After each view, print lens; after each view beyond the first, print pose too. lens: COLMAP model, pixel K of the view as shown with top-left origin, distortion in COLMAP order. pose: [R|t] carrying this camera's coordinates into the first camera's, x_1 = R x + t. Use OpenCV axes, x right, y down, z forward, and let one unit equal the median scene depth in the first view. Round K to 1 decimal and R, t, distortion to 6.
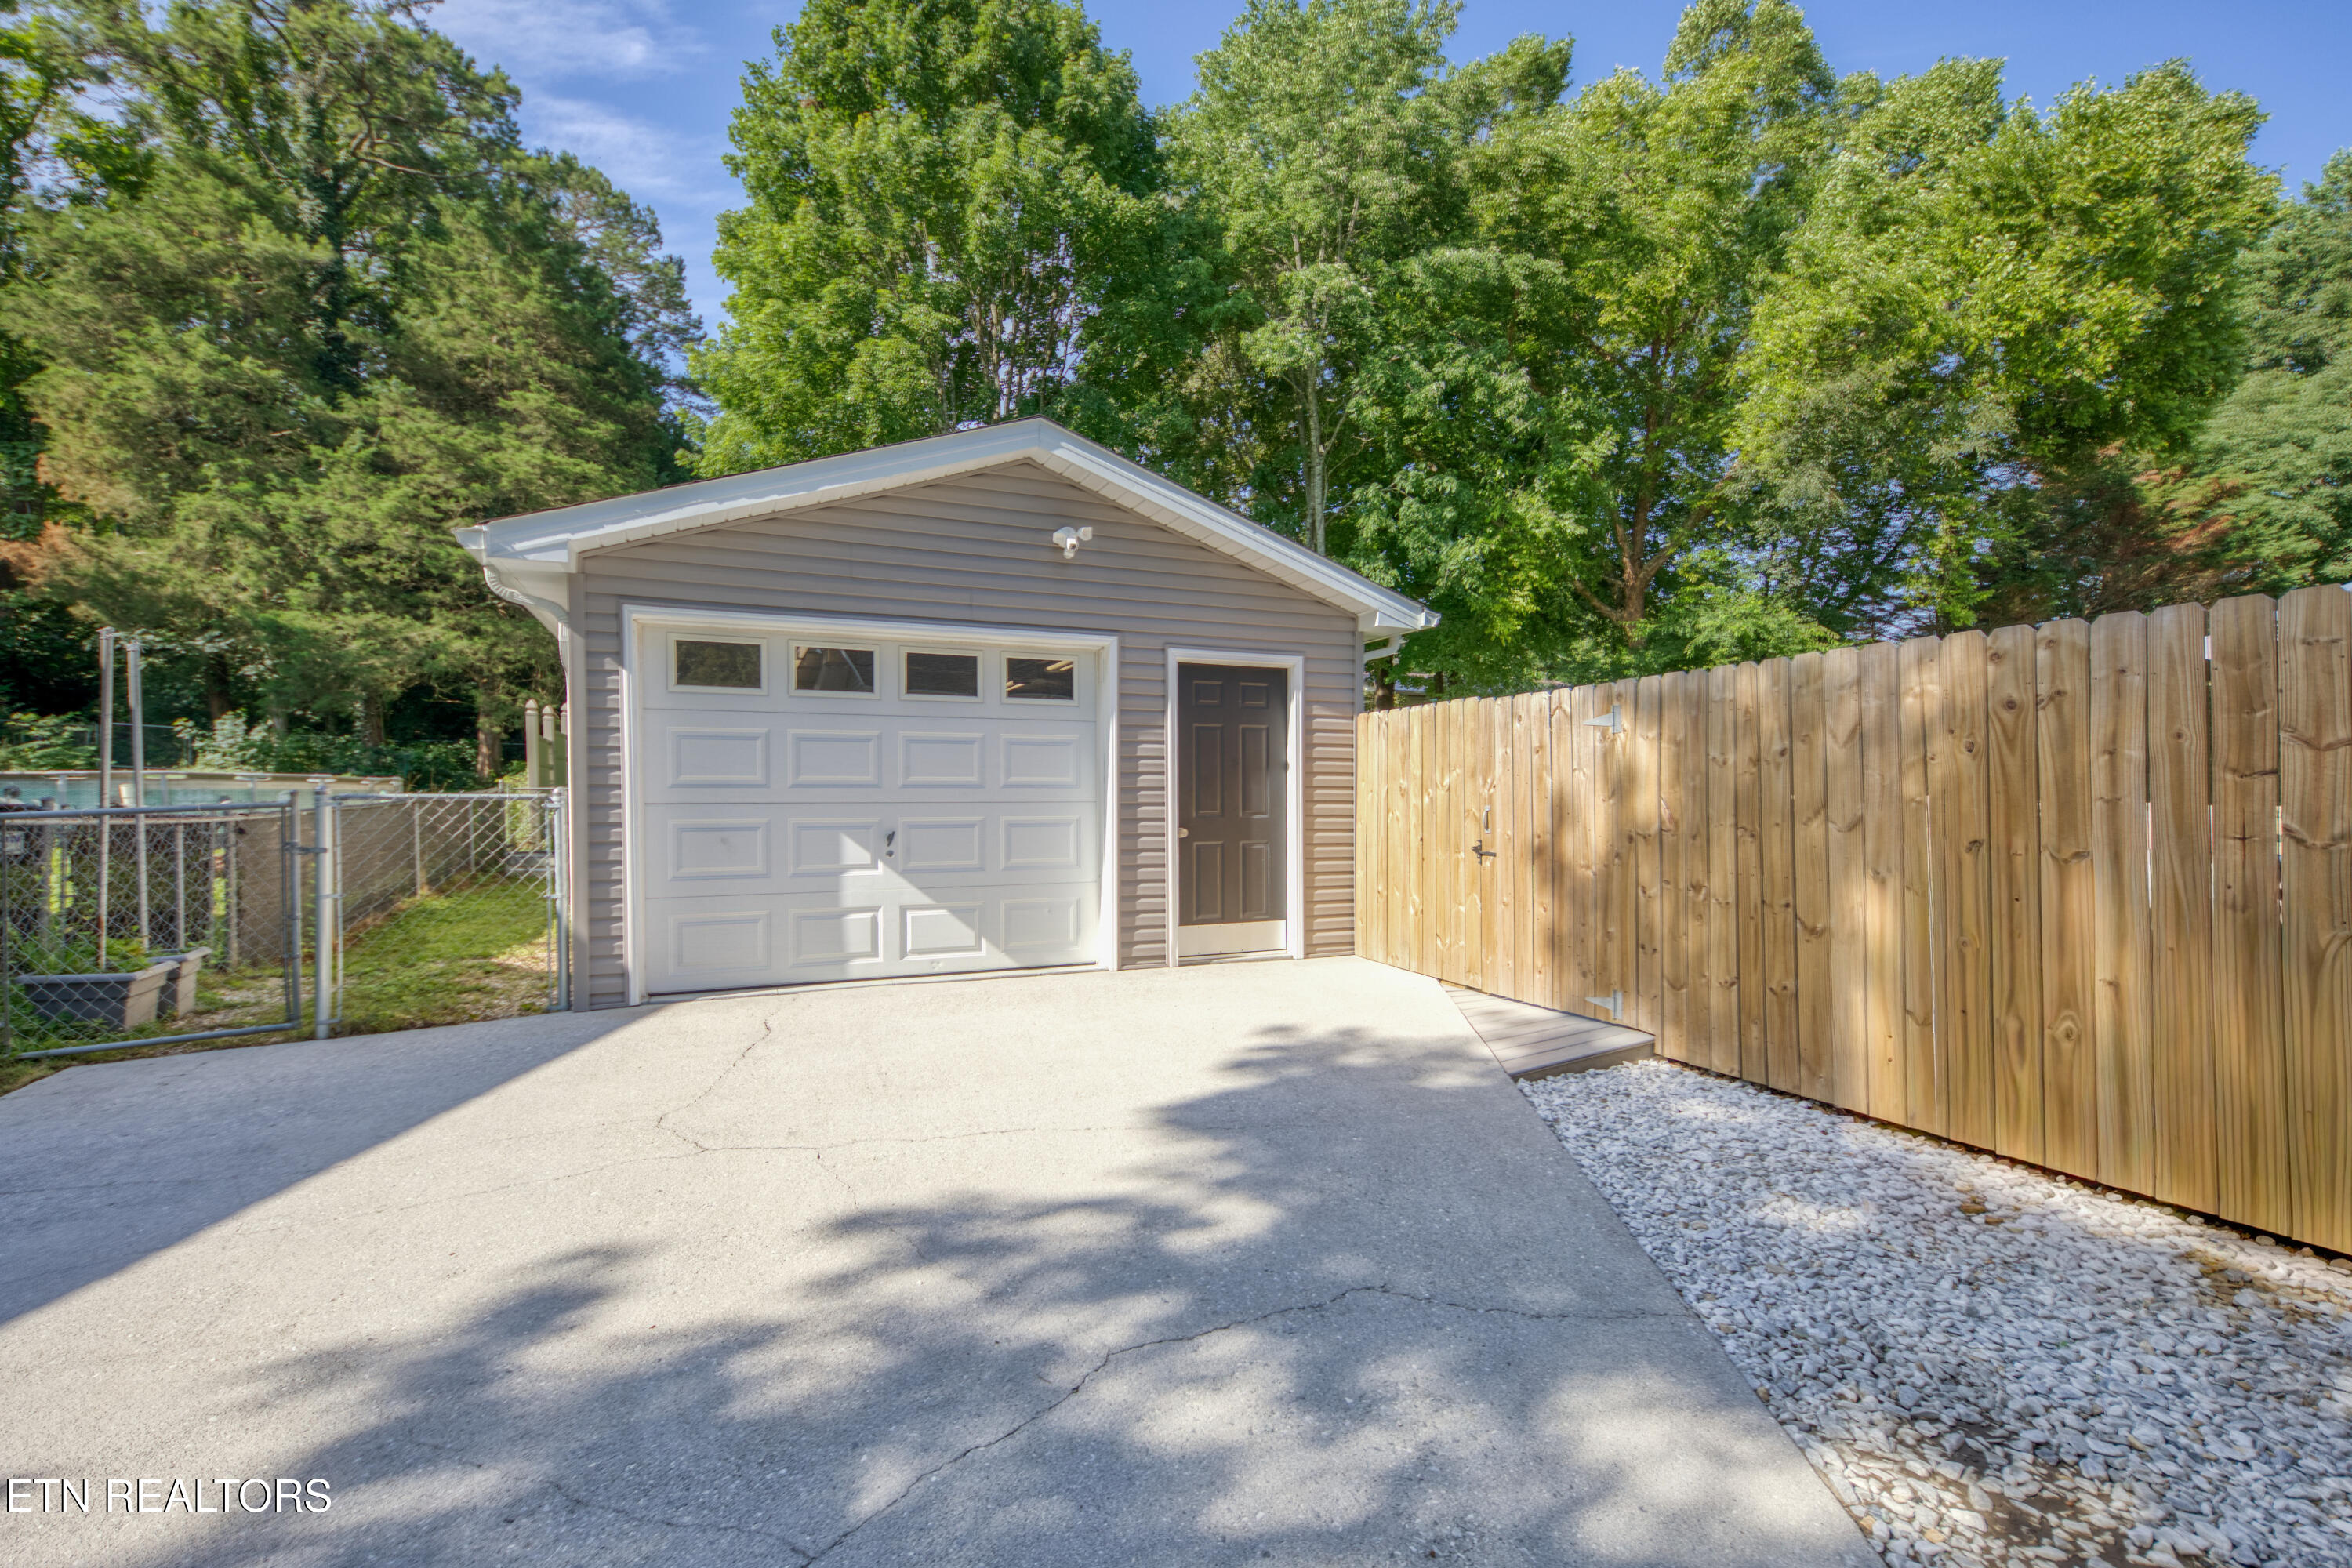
lens RADIAL K [[1032.9, 0, 1178.6], [0, 1032.9, 825.2], [0, 0, 1]] dist [0.002714, 0.000167]
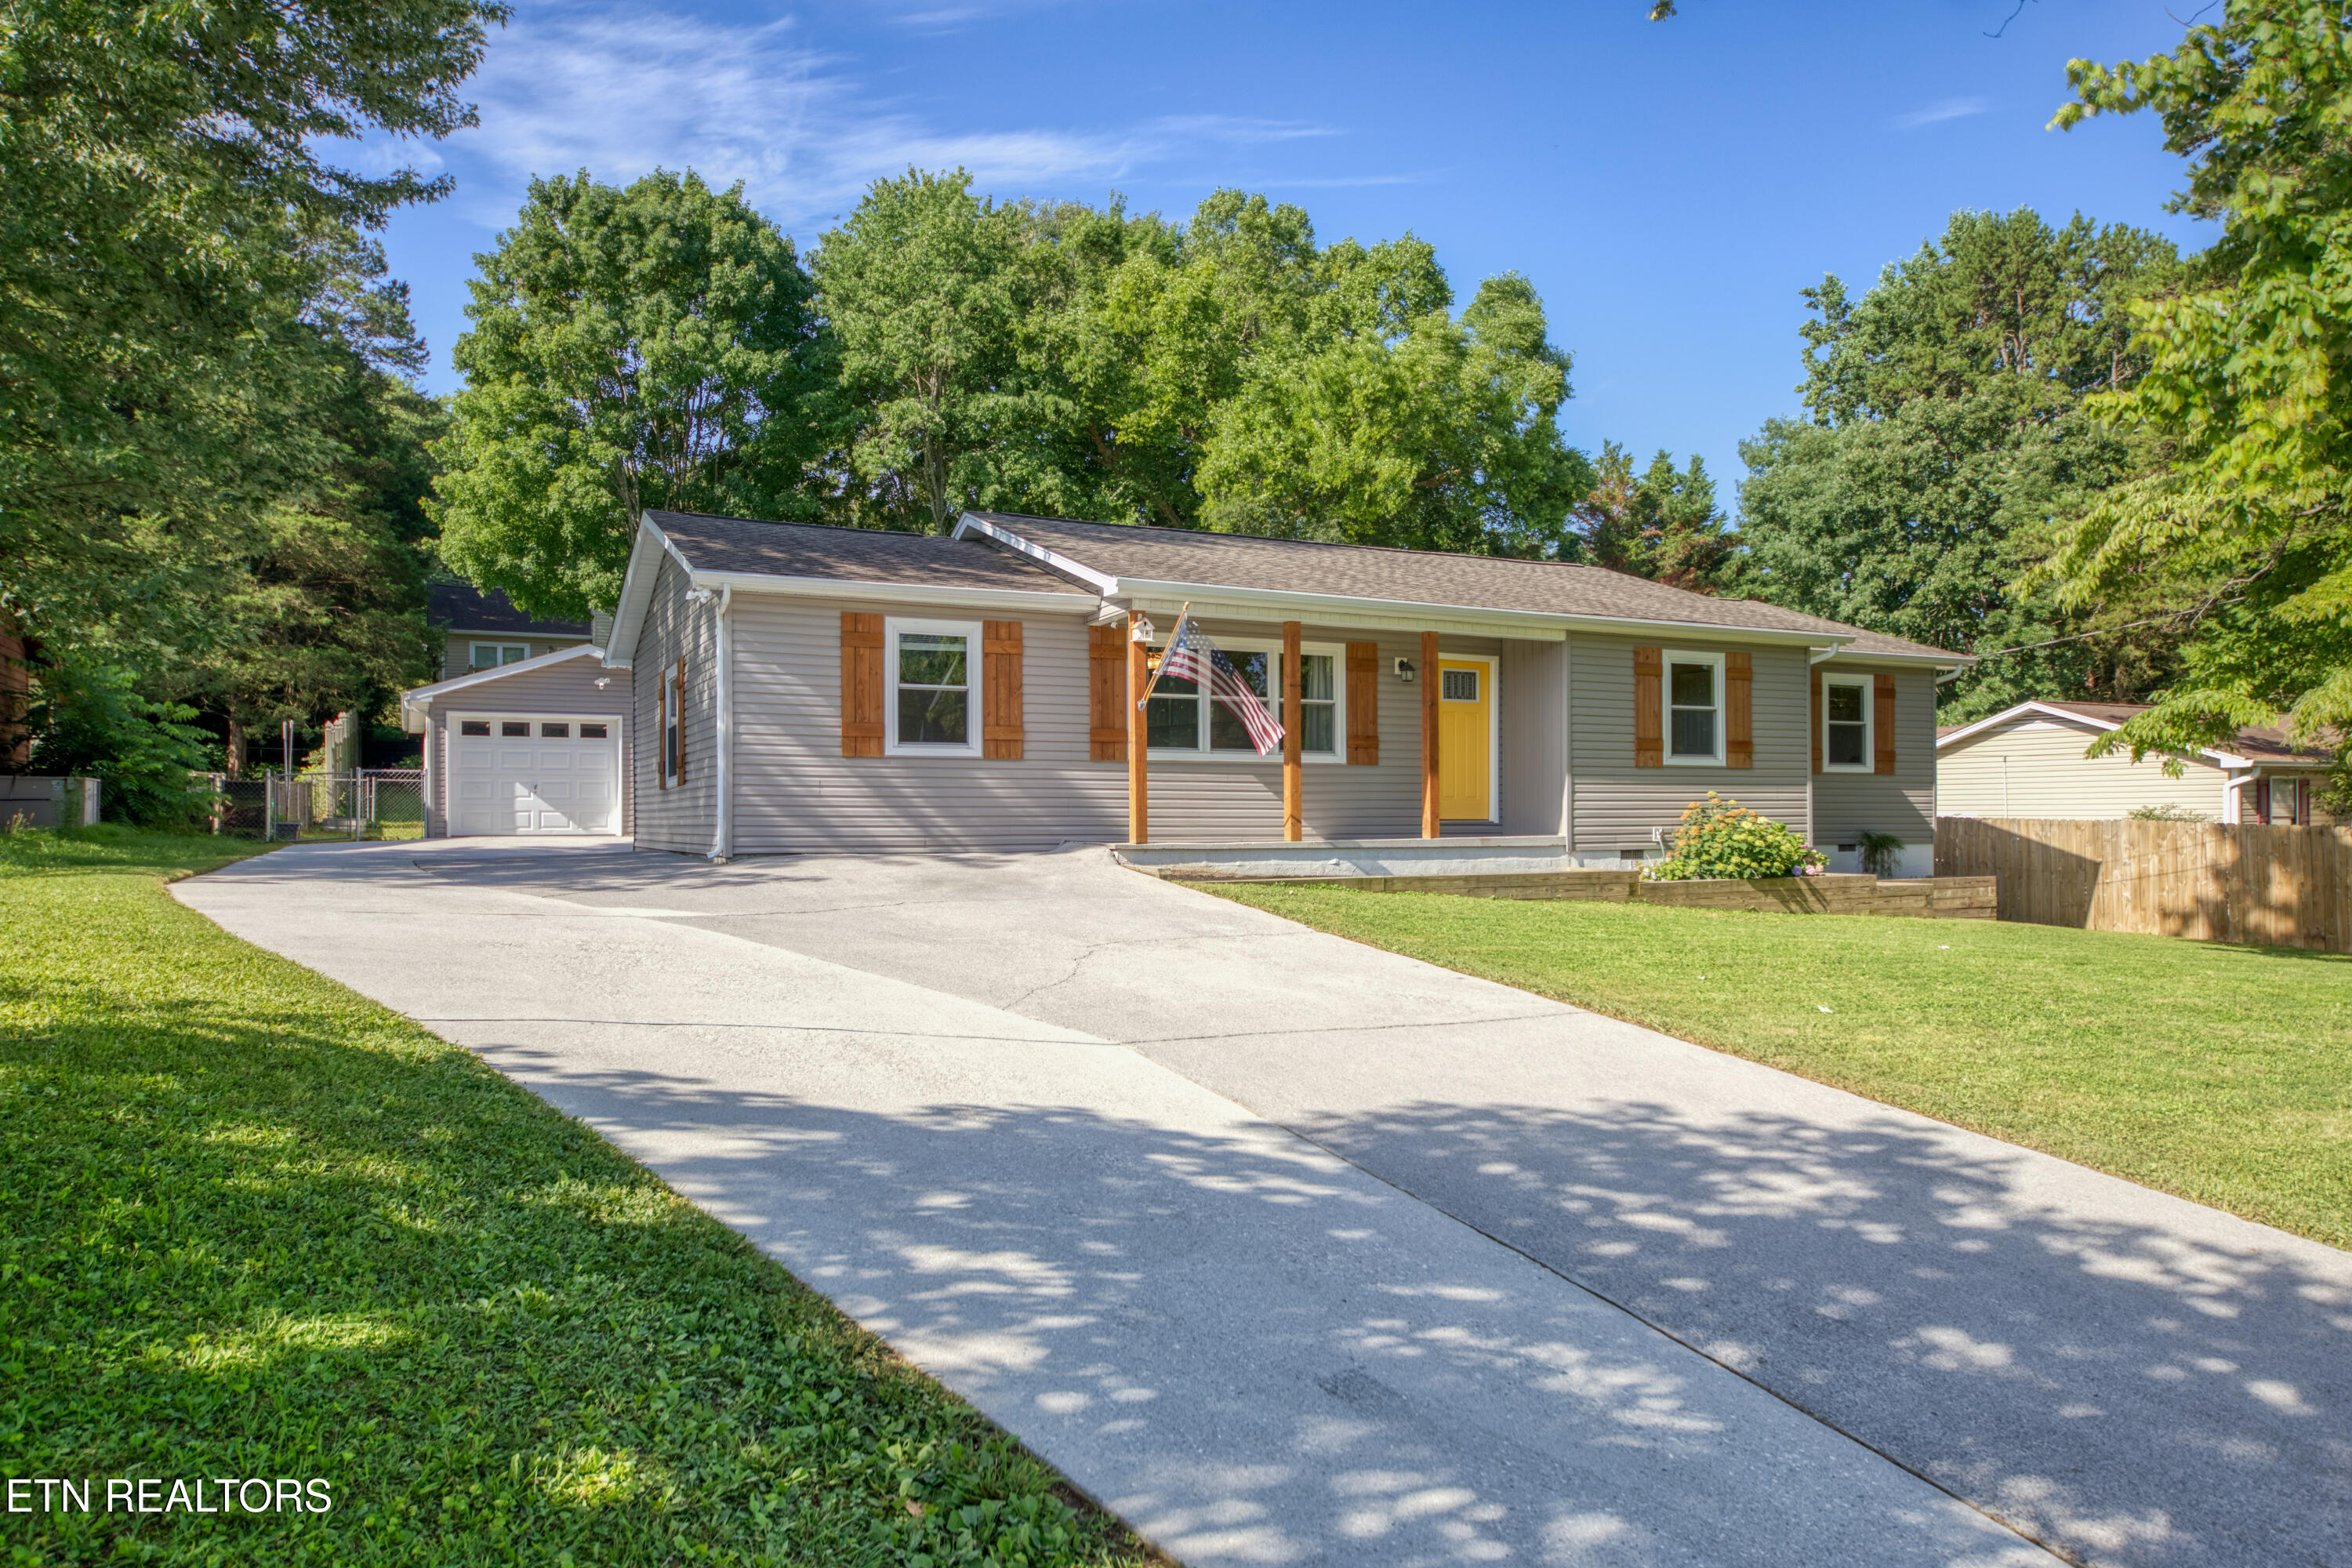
lens RADIAL K [[1521.7, 0, 1184.5], [0, 1521.7, 783.1], [0, 0, 1]] dist [0.001232, 0.007765]
pose [[0.998163, -0.000465, 0.060588, 0.391446], [0.003571, 0.998684, -0.051166, 0.068819], [-0.060485, 0.051288, 0.996851, -1.028431]]
